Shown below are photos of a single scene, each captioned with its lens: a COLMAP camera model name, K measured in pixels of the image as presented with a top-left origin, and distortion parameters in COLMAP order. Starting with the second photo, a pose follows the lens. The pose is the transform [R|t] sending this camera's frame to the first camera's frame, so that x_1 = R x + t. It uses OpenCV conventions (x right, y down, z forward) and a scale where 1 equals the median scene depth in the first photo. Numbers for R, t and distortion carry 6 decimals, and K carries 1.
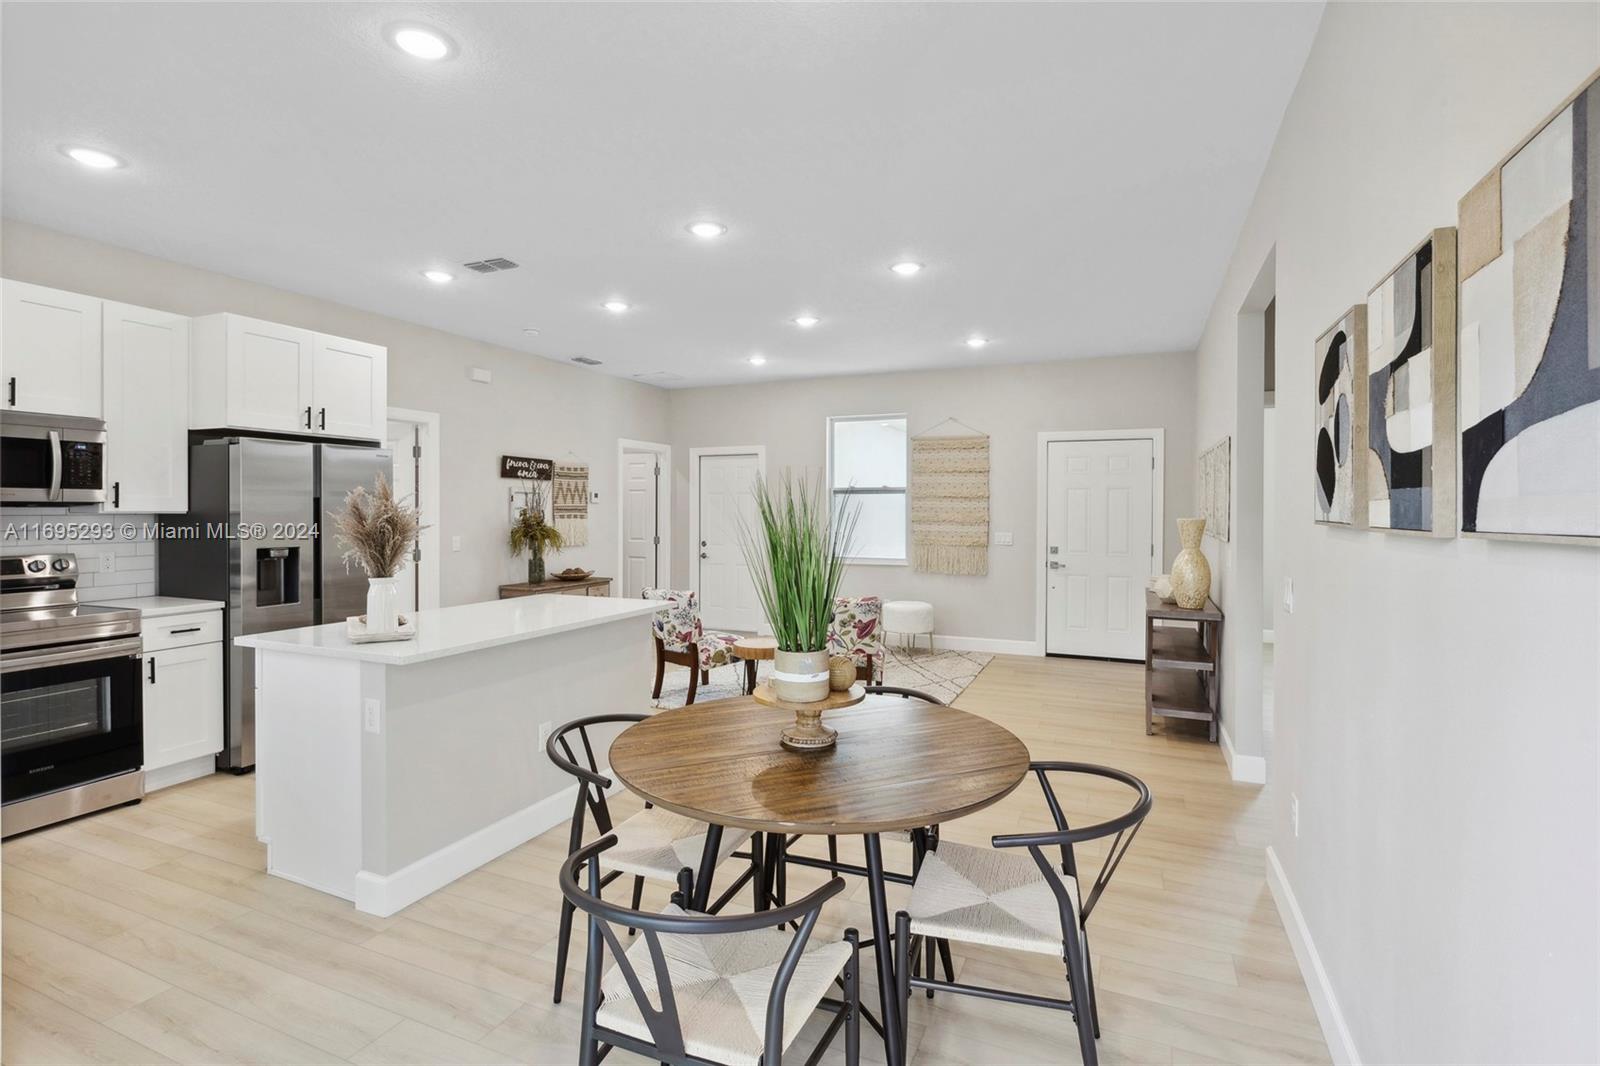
lens RADIAL K [[752.5, 0, 817.3], [0, 752.5, 504.8], [0, 0, 1]] dist [-0.020033, -0.000304]
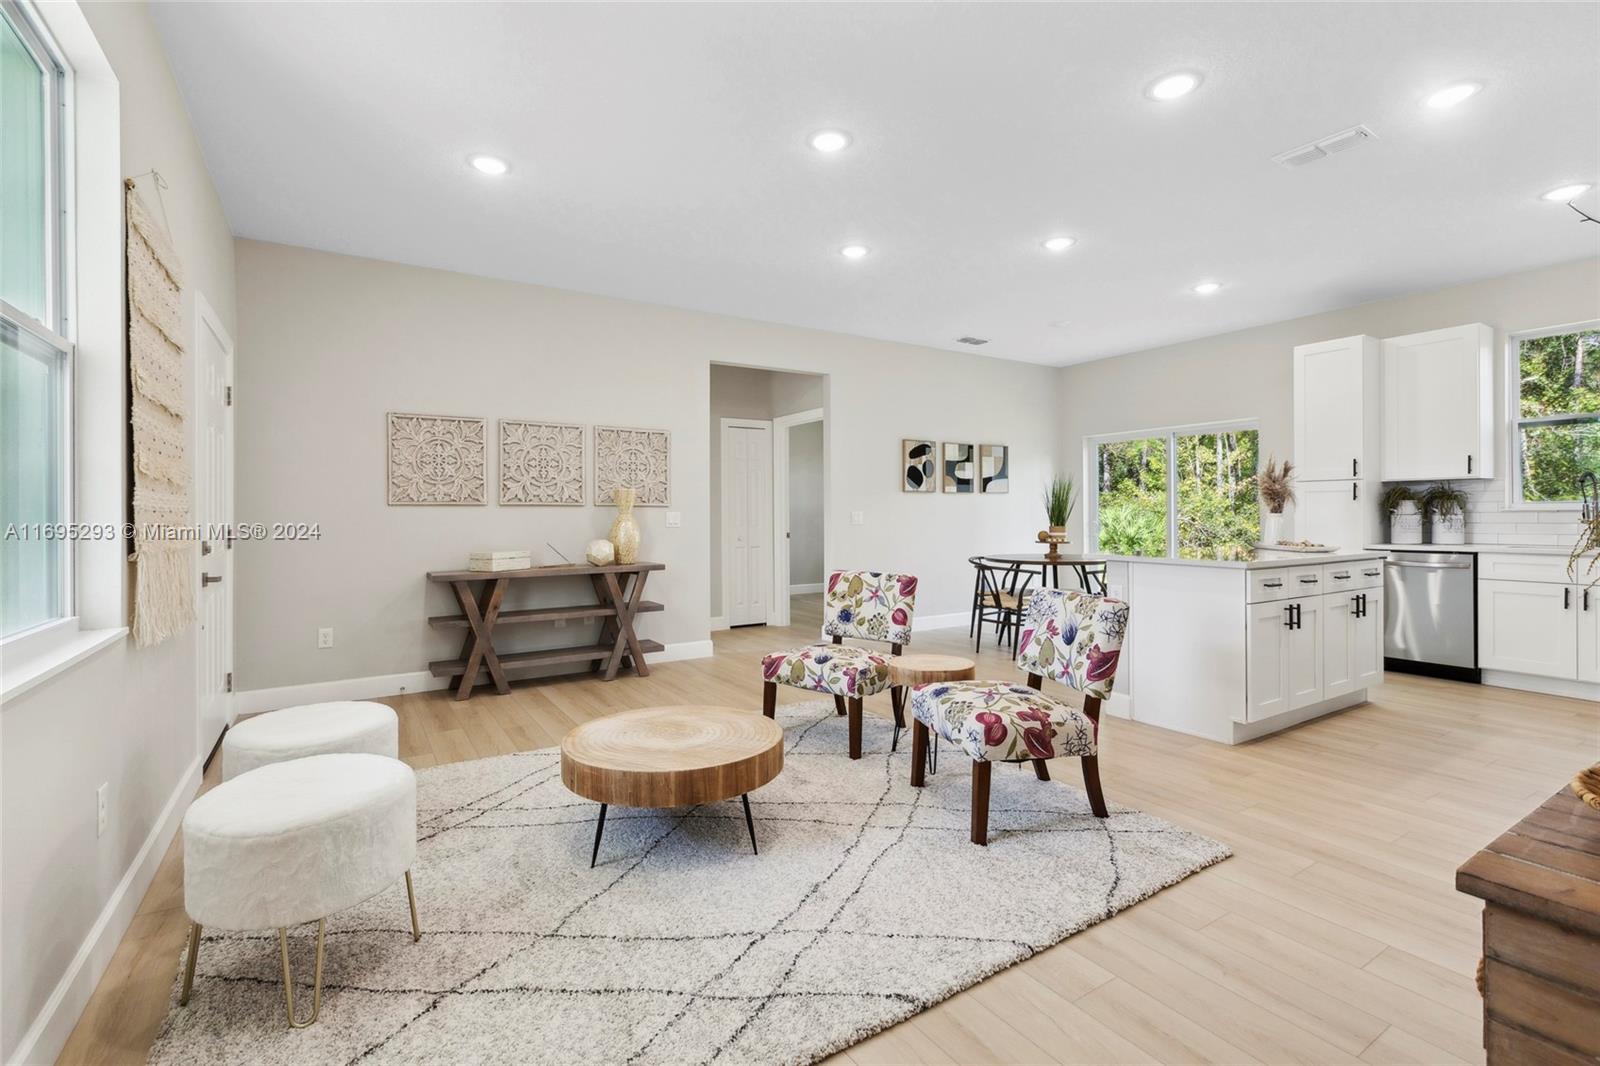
lens RADIAL K [[726.4, 0, 795.7], [0, 726.4, 516.3], [0, 0, 1]] dist [0.001484, 0.001212]
pose [[-0.812829, 0.000434, 0.582503, -0.255190], [0.000793, 1.000000, 0.000362, 0.040427], [-0.582502, 0.000756, -0.812829, 1.153508]]
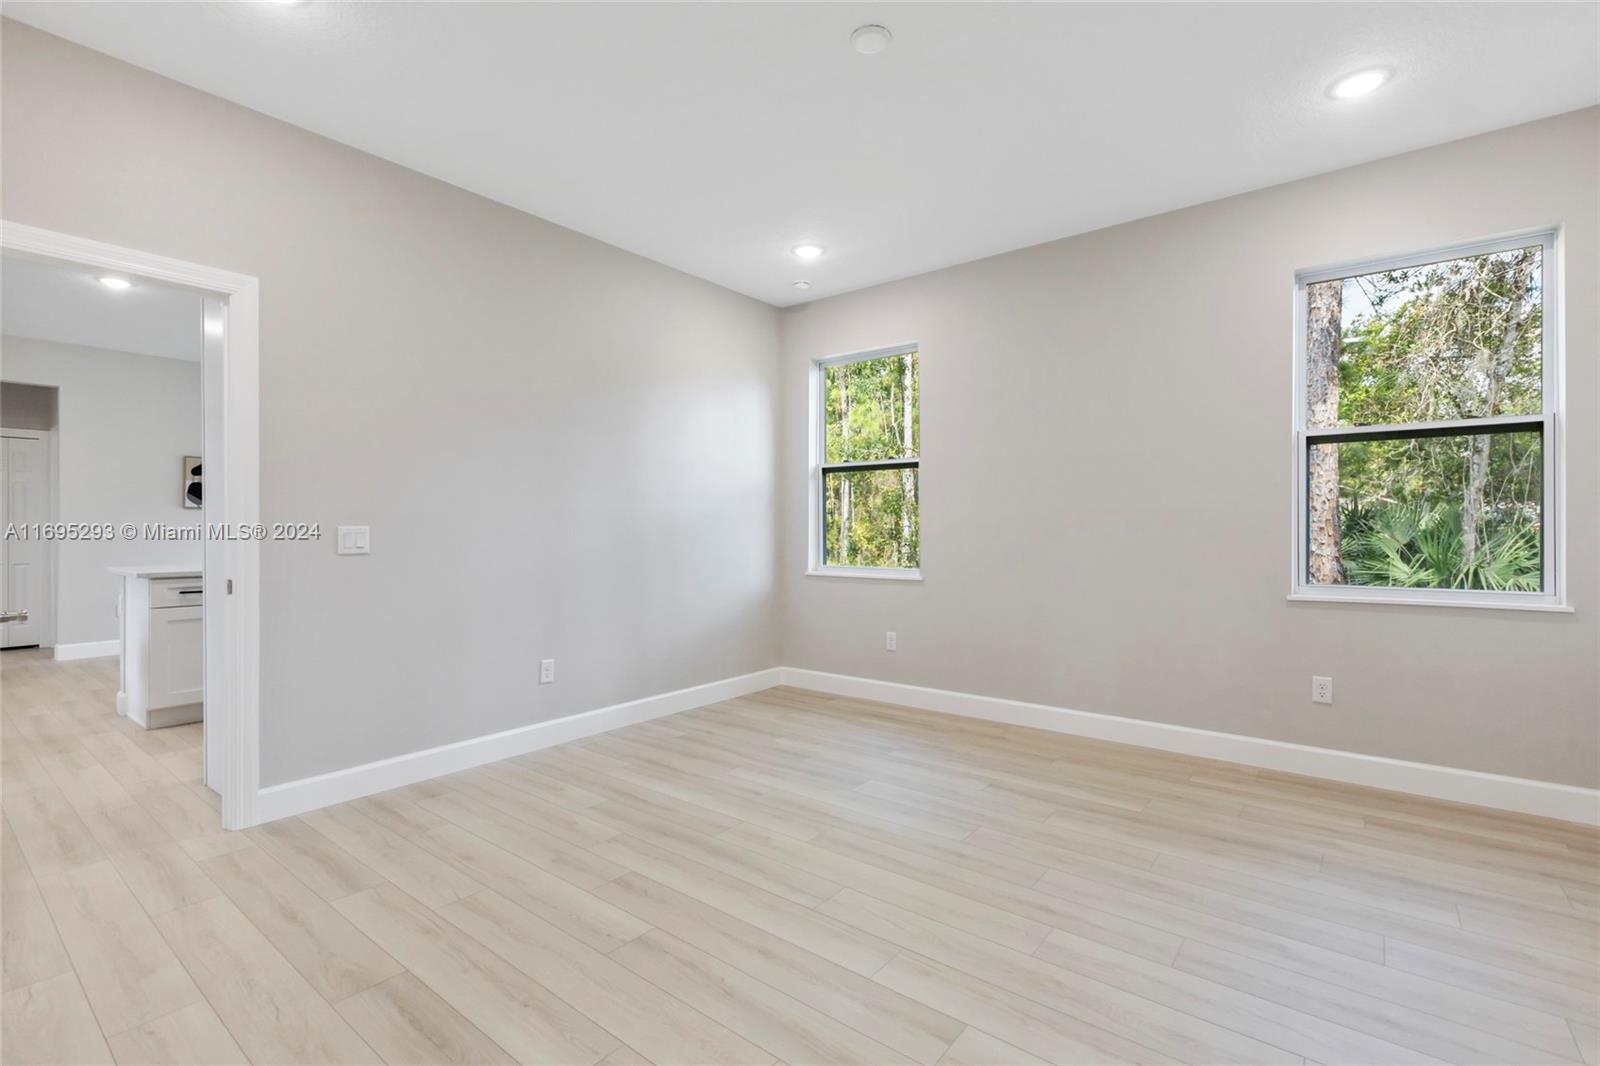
lens RADIAL K [[726.4, 0, 804.8], [0, 726.4, 527.3], [0, 0, 1]] dist [0.001484, 0.001212]
pose [[-0.963810, -0.001338, 0.266588, -0.875673], [-0.003174, 0.999974, -0.006455, 0.038038], [-0.266572, -0.007068, -0.963789, 1.004360]]
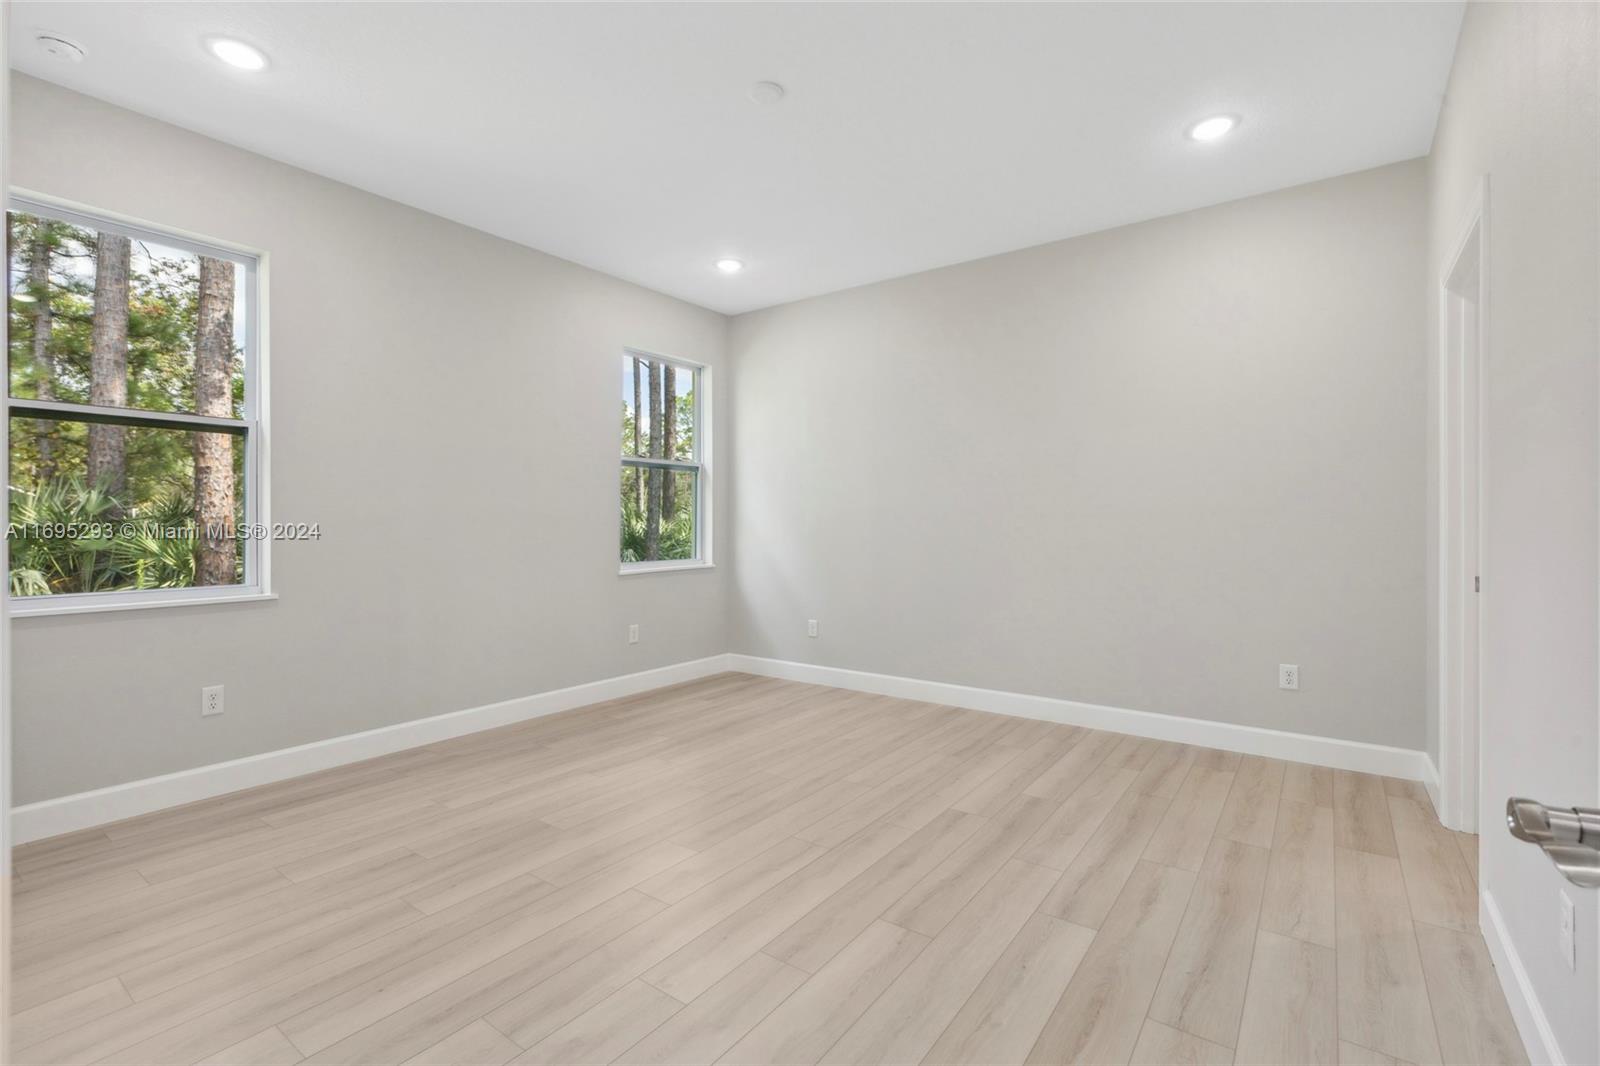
lens RADIAL K [[726.4, 0, 789.5], [0, 726.4, 522.8], [0, 0, 1]] dist [0.001484, 0.001212]
pose [[-0.237786, -0.003793, -0.971310, -0.441049], [0.006294, 0.999965, -0.005446, 0.038274], [0.971297, -0.007408, -0.237754, 0.771594]]
